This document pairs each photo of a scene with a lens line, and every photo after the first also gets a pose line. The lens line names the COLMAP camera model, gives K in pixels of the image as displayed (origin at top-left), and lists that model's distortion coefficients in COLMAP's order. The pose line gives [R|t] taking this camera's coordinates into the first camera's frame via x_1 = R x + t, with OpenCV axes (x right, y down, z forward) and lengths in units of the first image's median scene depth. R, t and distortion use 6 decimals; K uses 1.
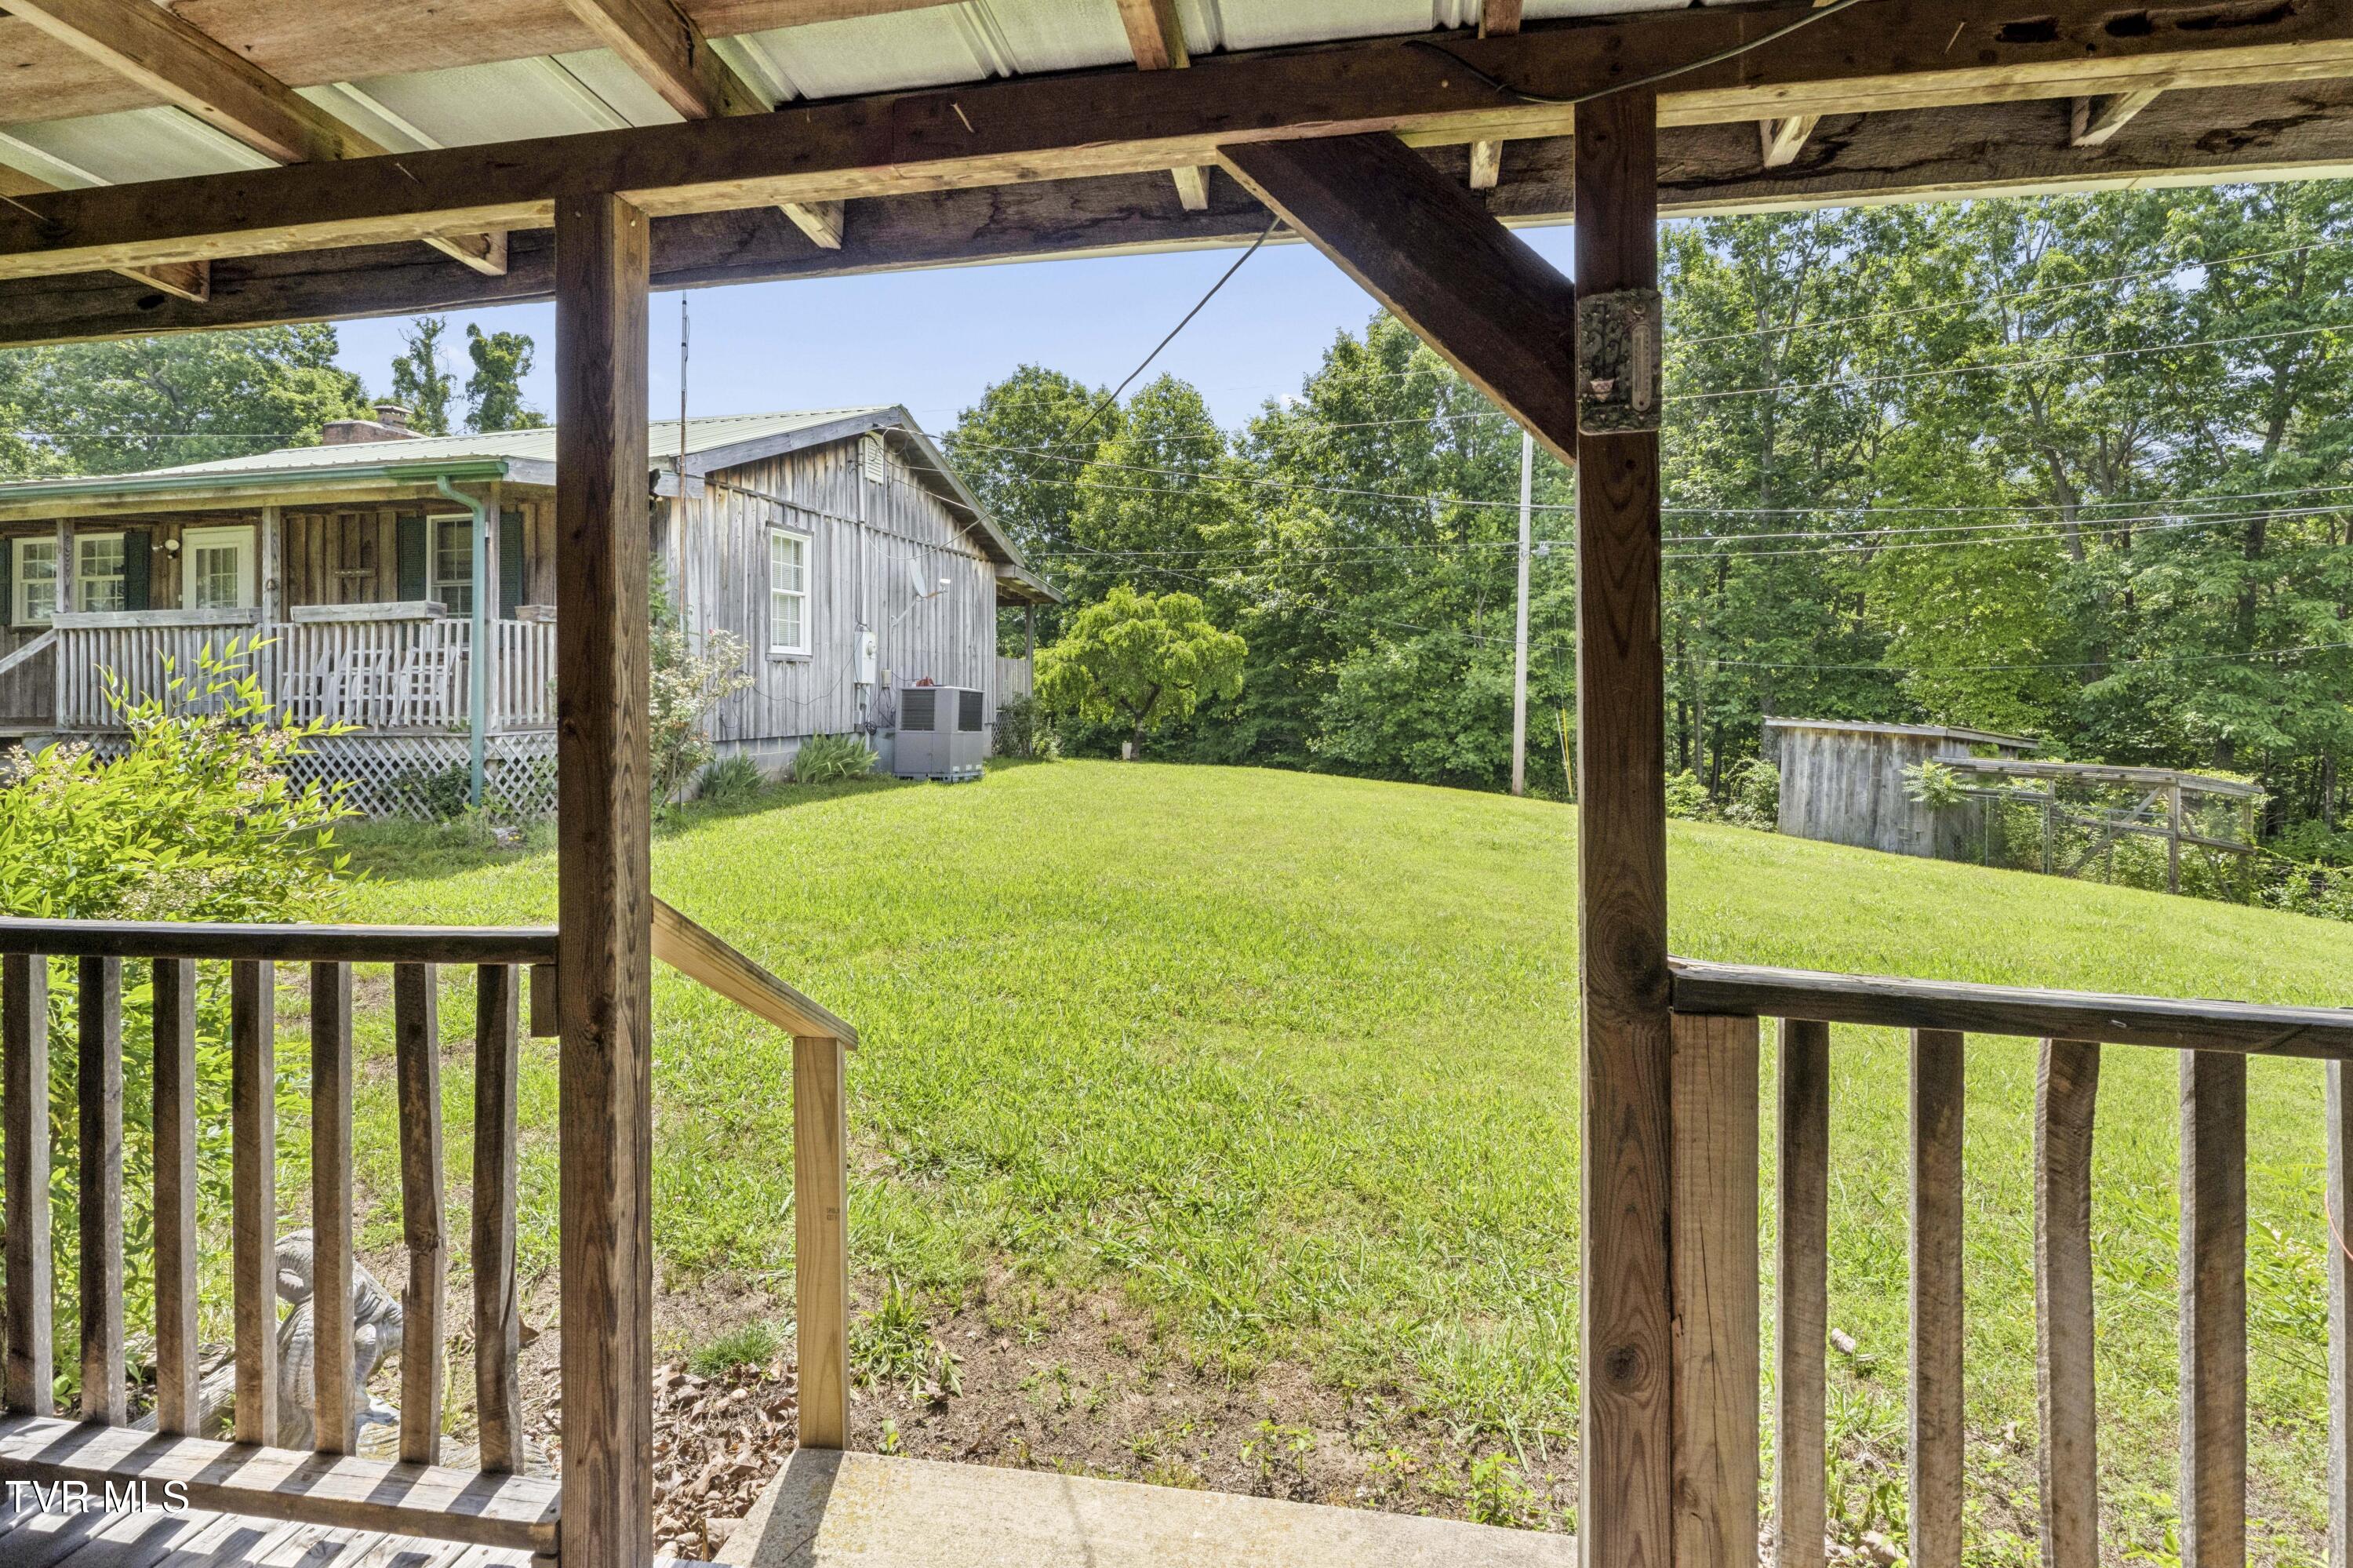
lens RADIAL K [[1177.5, 0, 1185.3], [0, 1177.5, 662.3], [0, 0, 1]] dist [-0.018211, 0.013402]
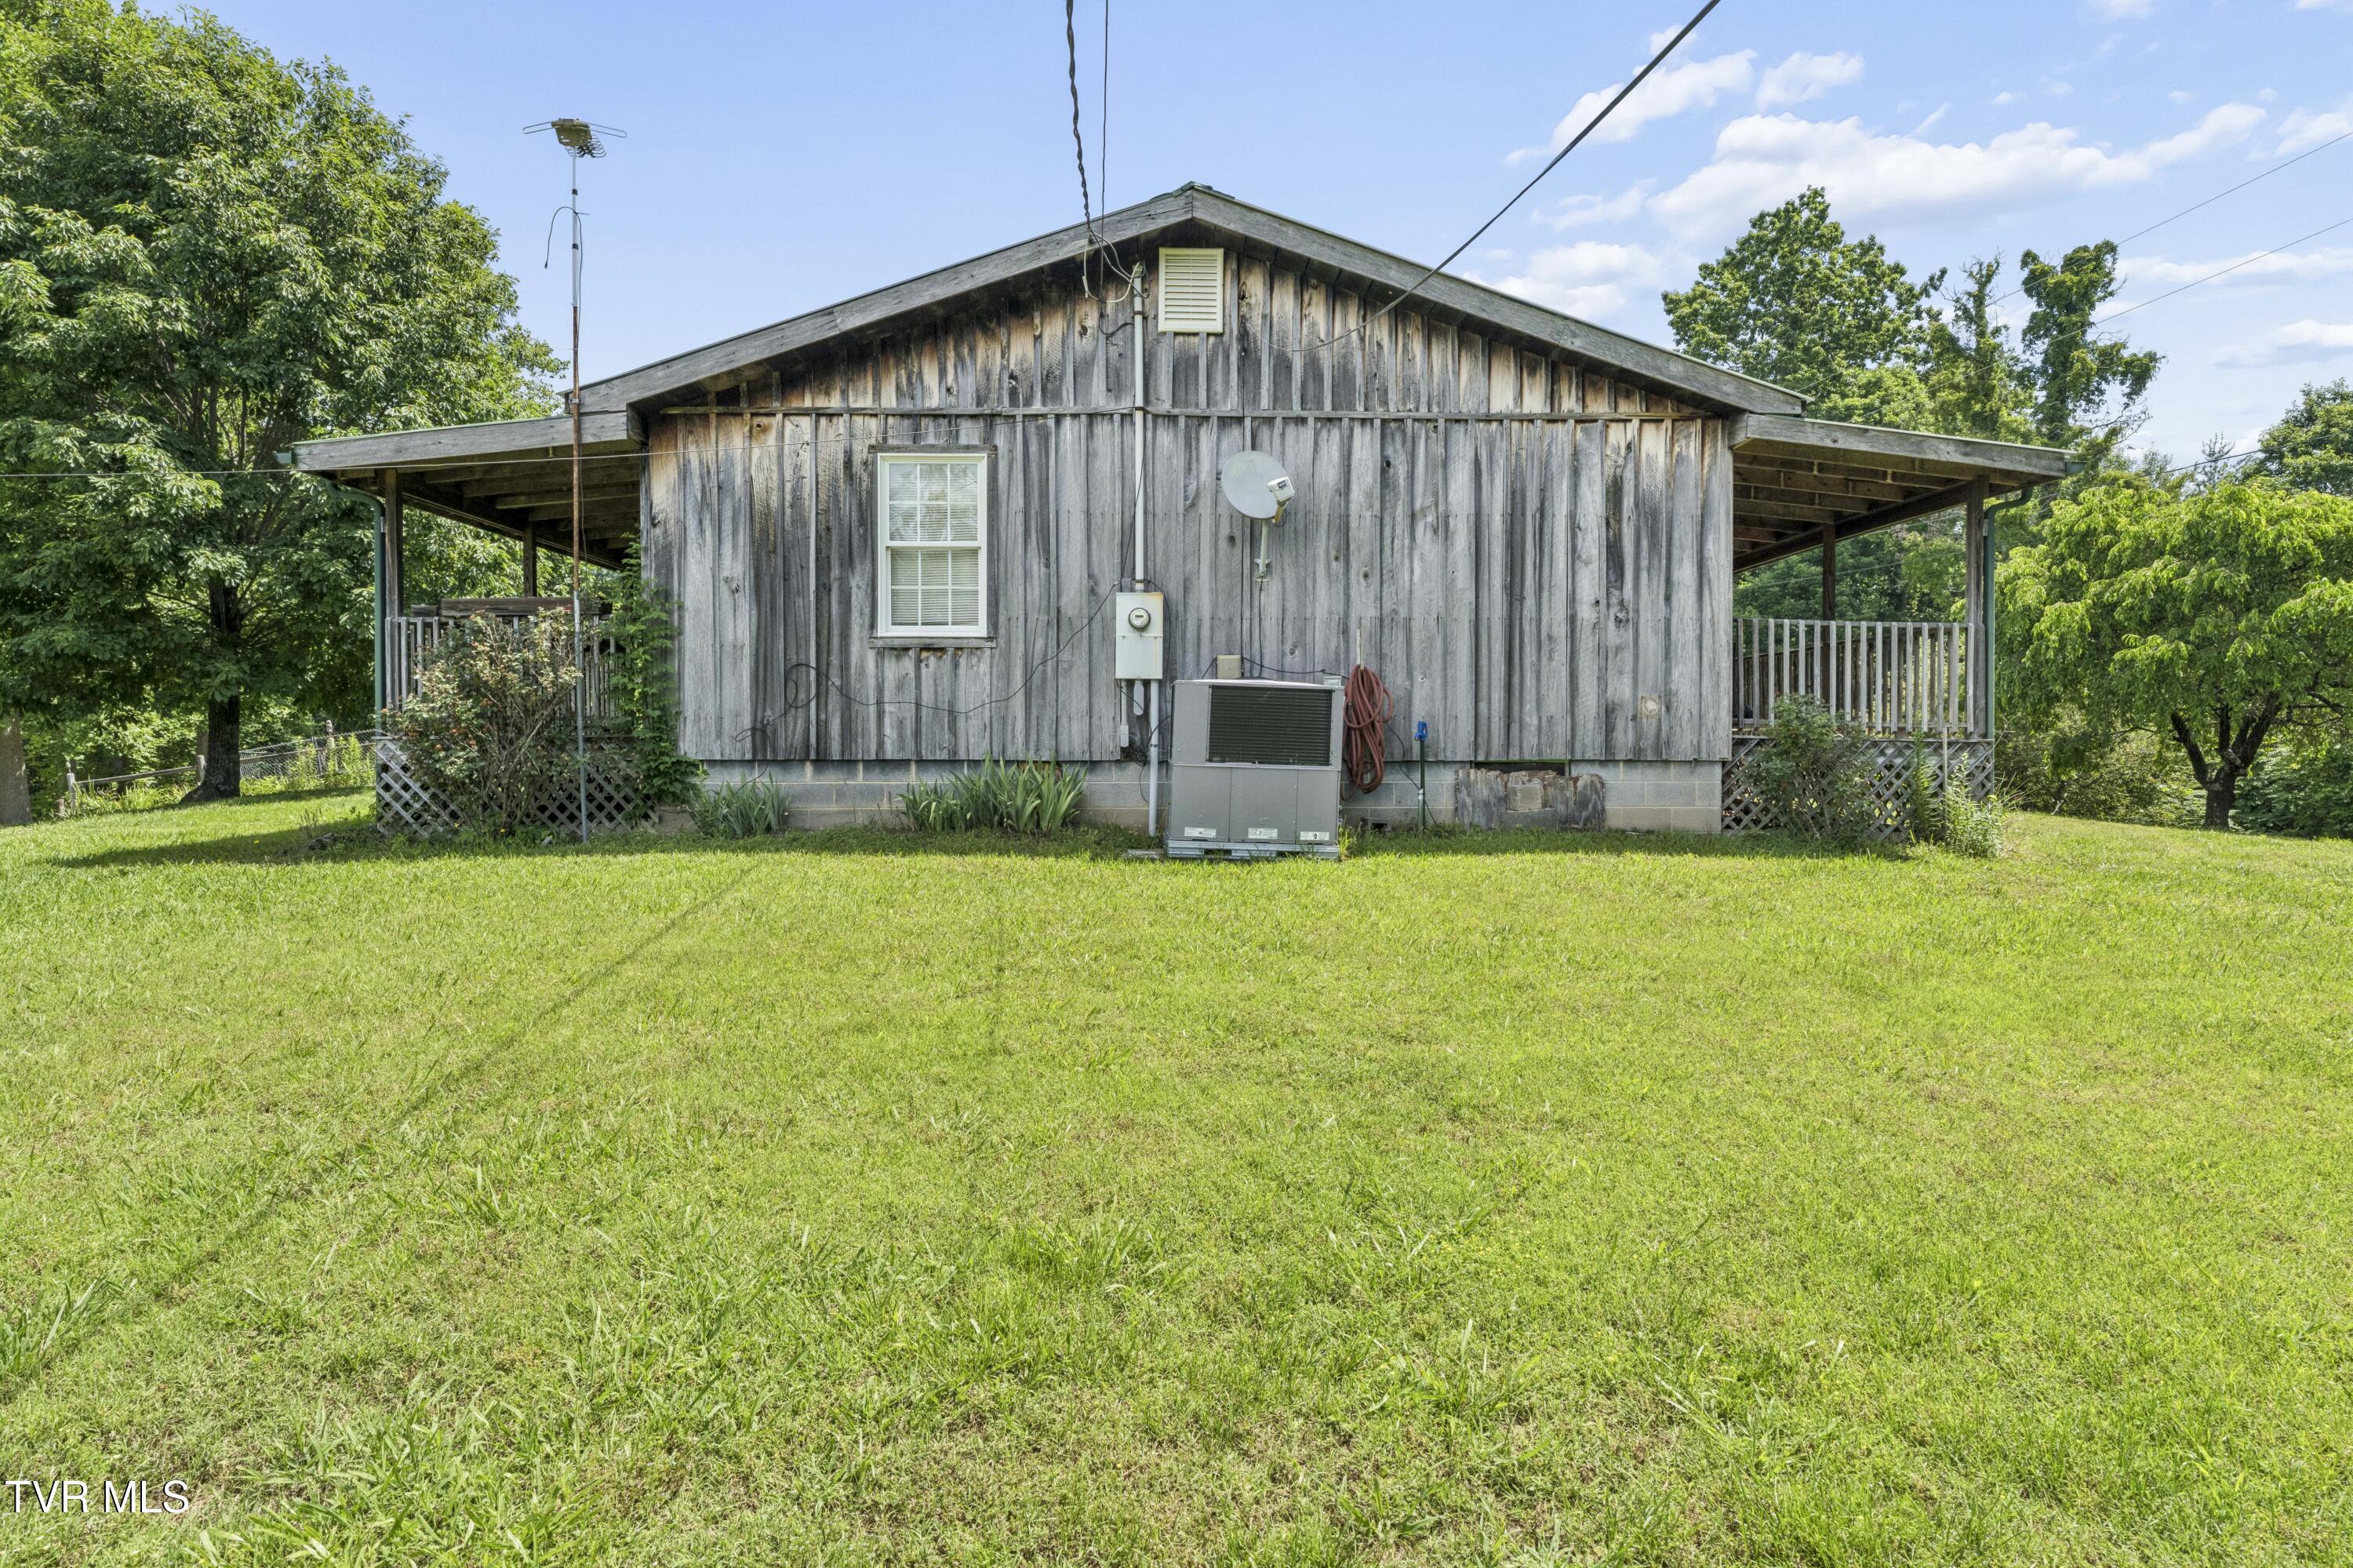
lens RADIAL K [[1369.6, 0, 1182.0], [0, 1369.6, 757.6], [0, 0, 1]] dist [0.002302, 0.000502]
pose [[0.245965, 0.008048, -0.969245, 0.484411], [0.022215, 0.999656, 0.013938, 0.057220], [0.969024, -0.024961, 0.245701, 1.001172]]
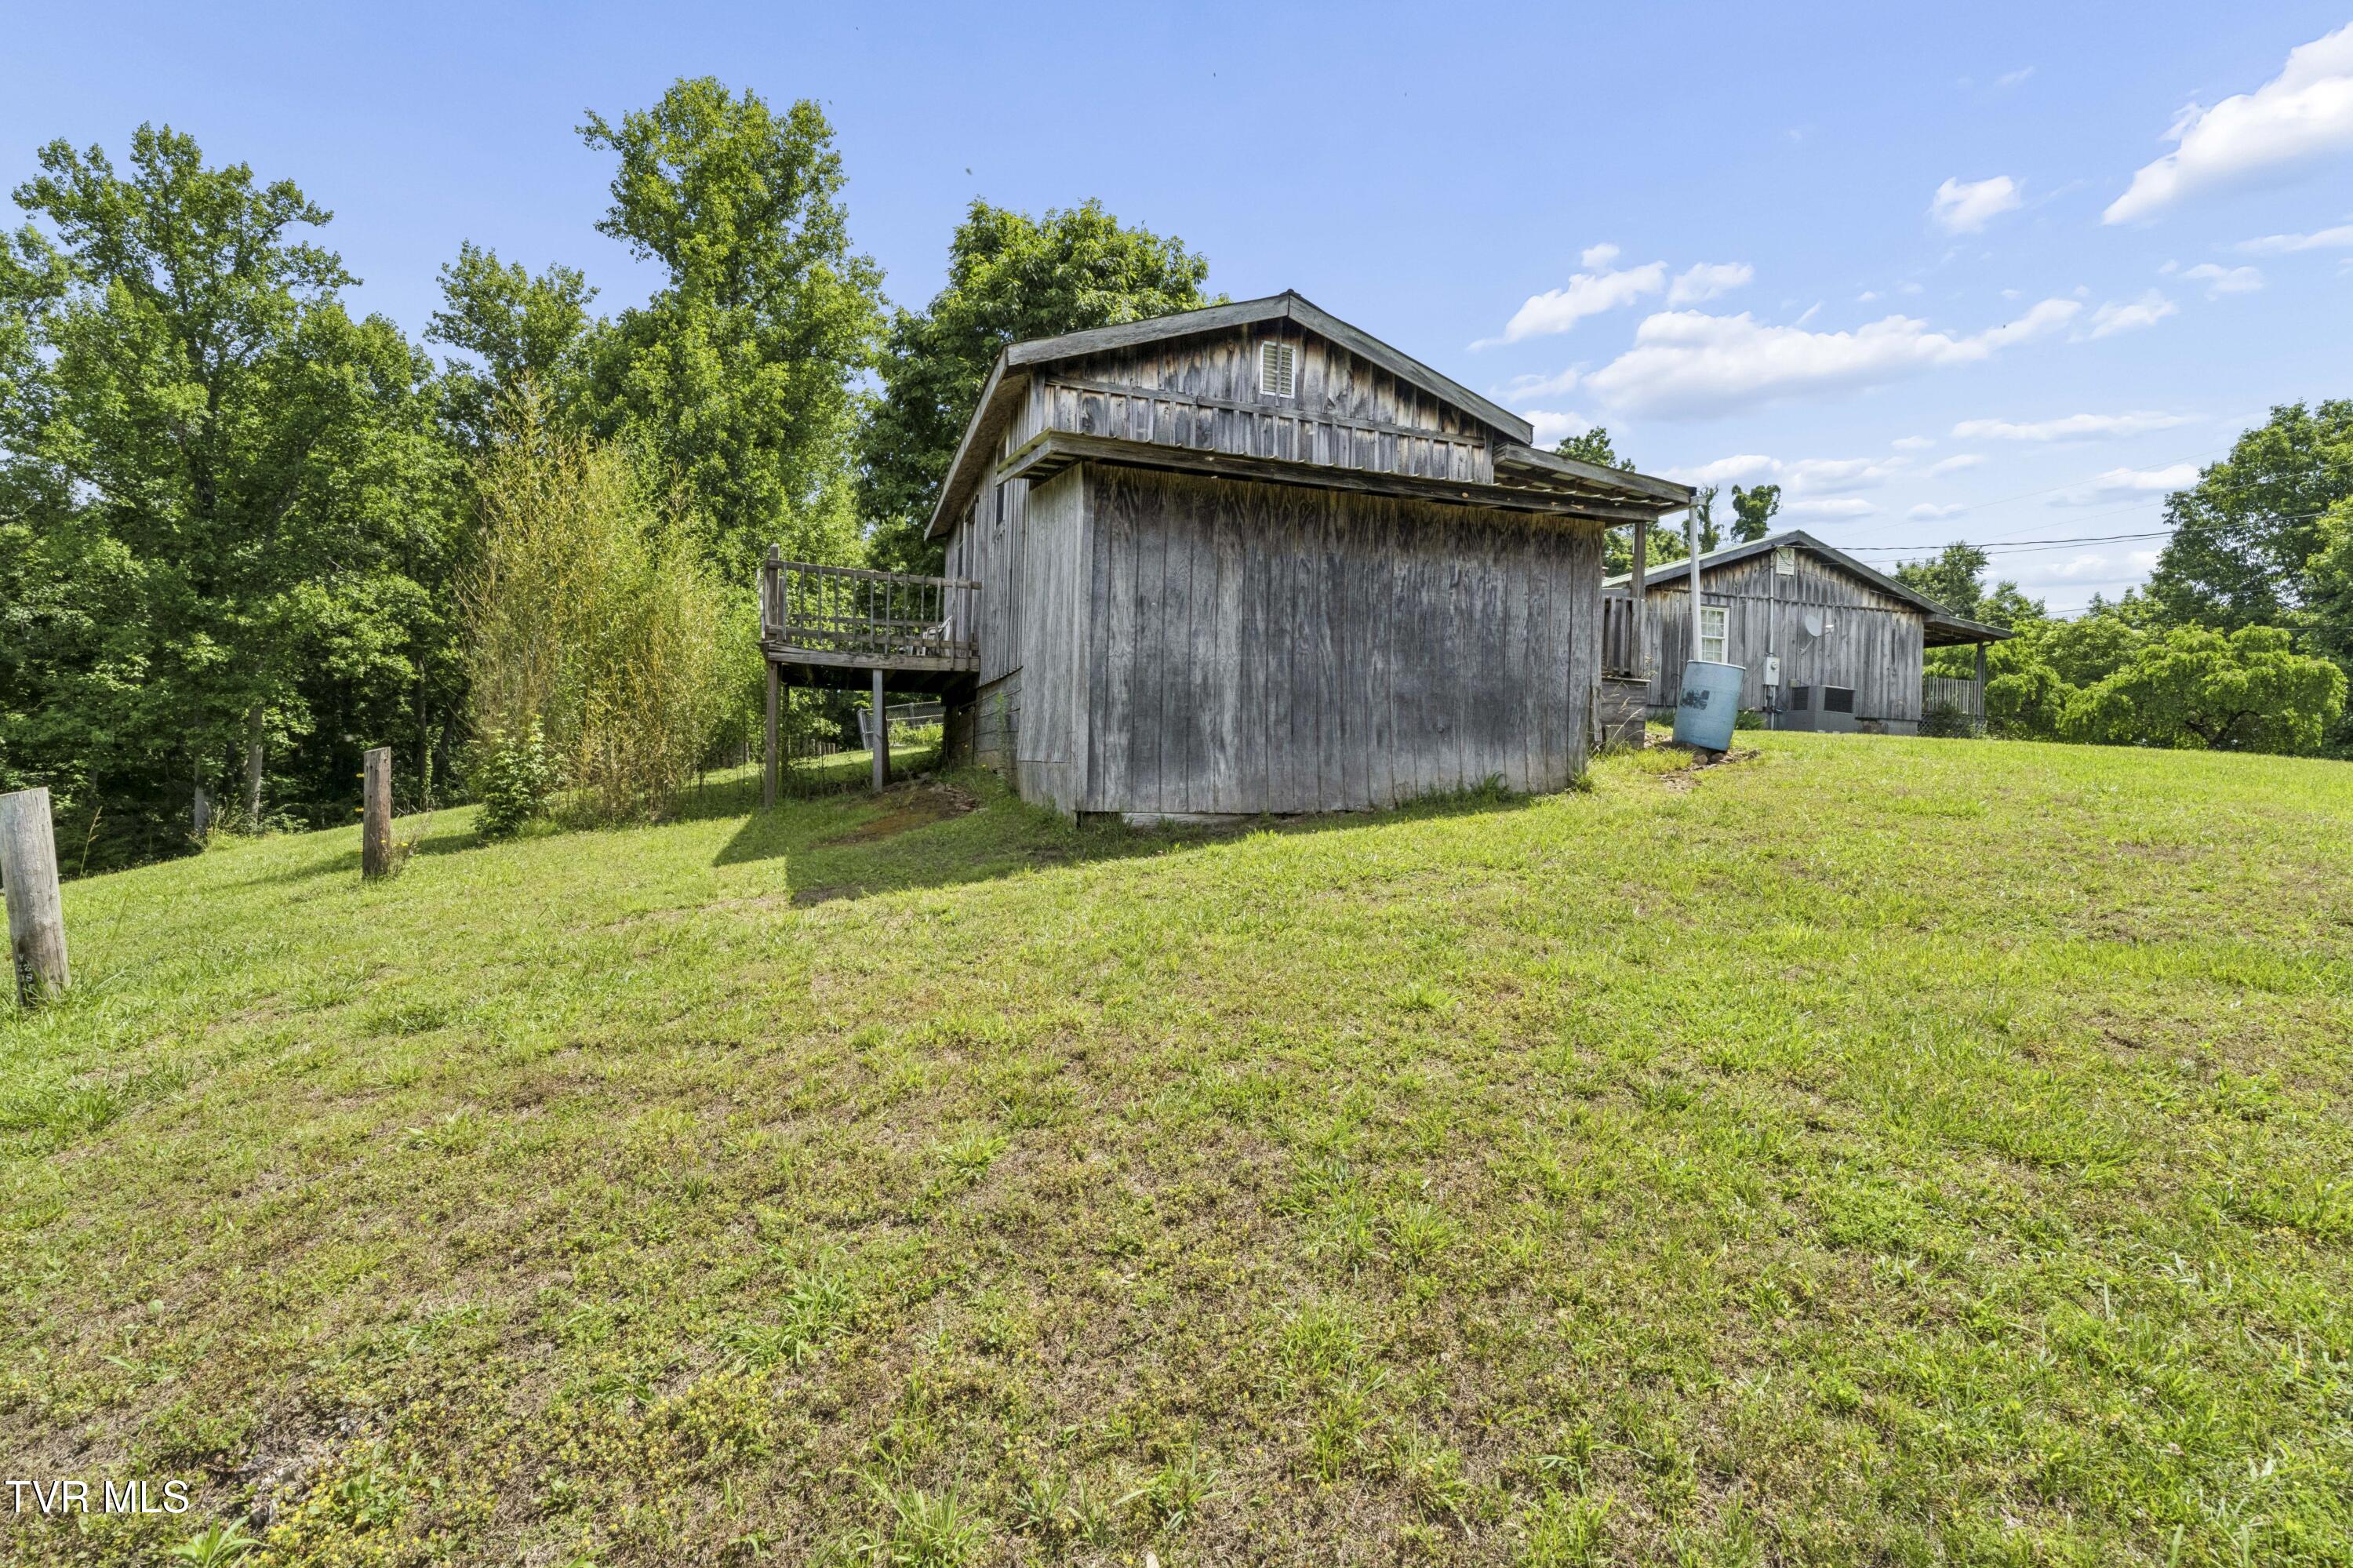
lens RADIAL K [[1070.3, 0, 1183.1], [0, 1070.3, 782.0], [0, 0, 1]] dist [0.002314, 0.001968]
pose [[0.461440, 0.034192, -0.886513, 0.956846], [-0.017897, 0.999412, 0.029231, 0.163407], [0.886991, 0.002377, 0.461780, -0.723239]]
